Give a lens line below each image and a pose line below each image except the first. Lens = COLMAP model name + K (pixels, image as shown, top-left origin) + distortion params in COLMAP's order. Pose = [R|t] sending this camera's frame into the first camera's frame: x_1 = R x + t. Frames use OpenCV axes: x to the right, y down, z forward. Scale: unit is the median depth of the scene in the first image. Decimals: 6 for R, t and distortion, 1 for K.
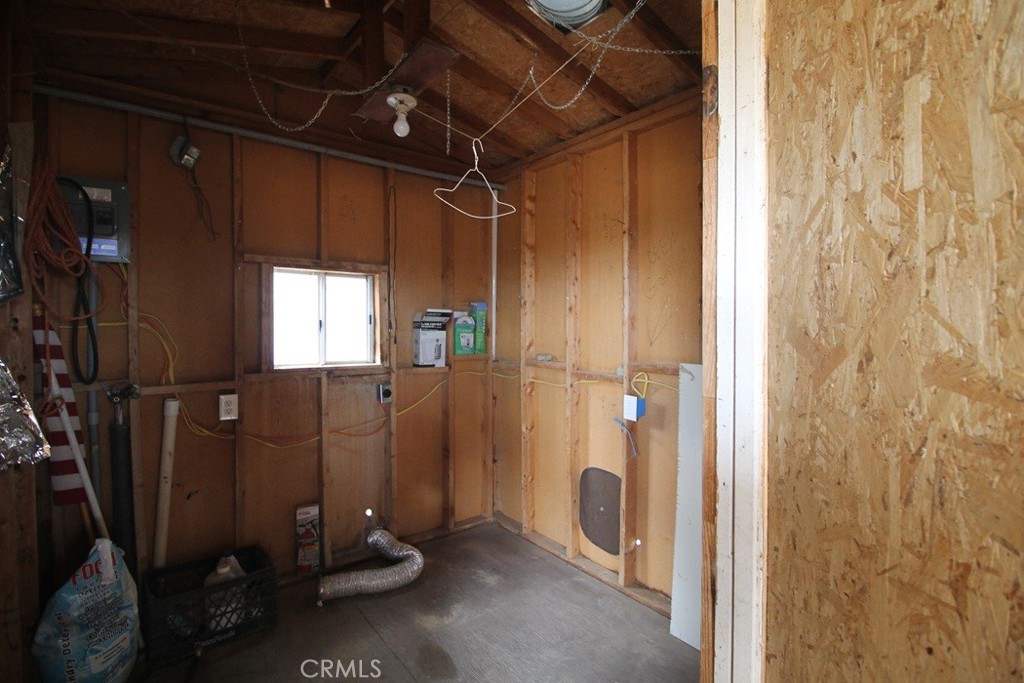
lens RADIAL K [[503.4, 0, 515.6], [0, 503.4, 340.9], [0, 0, 1]] dist [-0.003200, -0.008653]
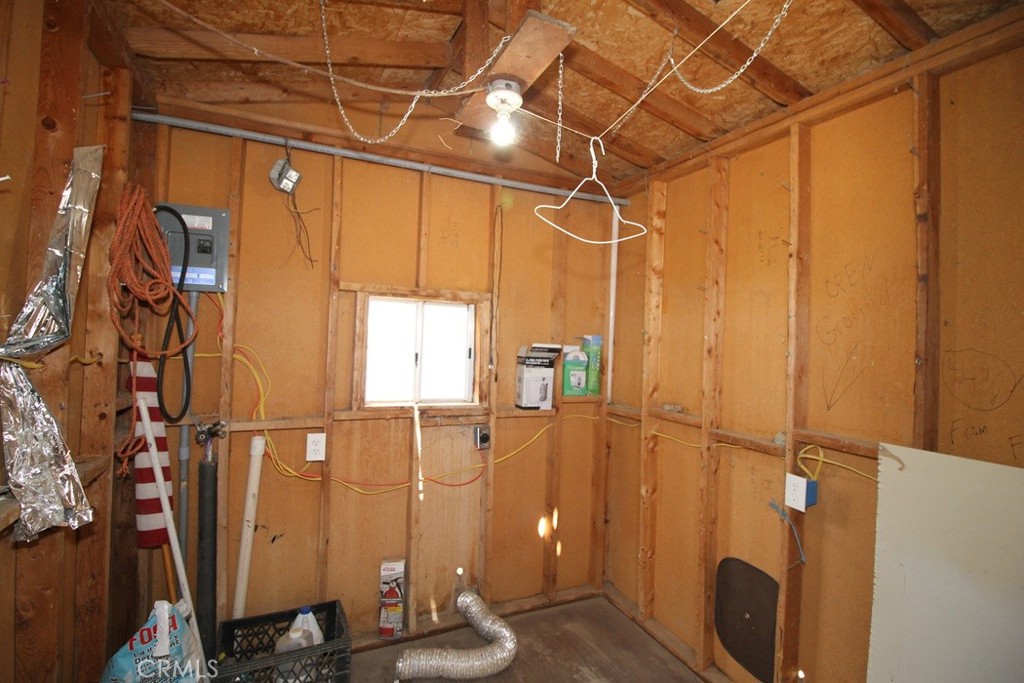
lens RADIAL K [[503.4, 0, 512.9], [0, 503.4, 337.6], [0, 0, 1]] dist [-0.003200, -0.008653]
pose [[0.972810, 0.027625, -0.229951, -0.011537], [-0.036345, 0.998769, -0.033771, -0.051370], [0.228735, 0.041210, 0.972616, 0.174999]]
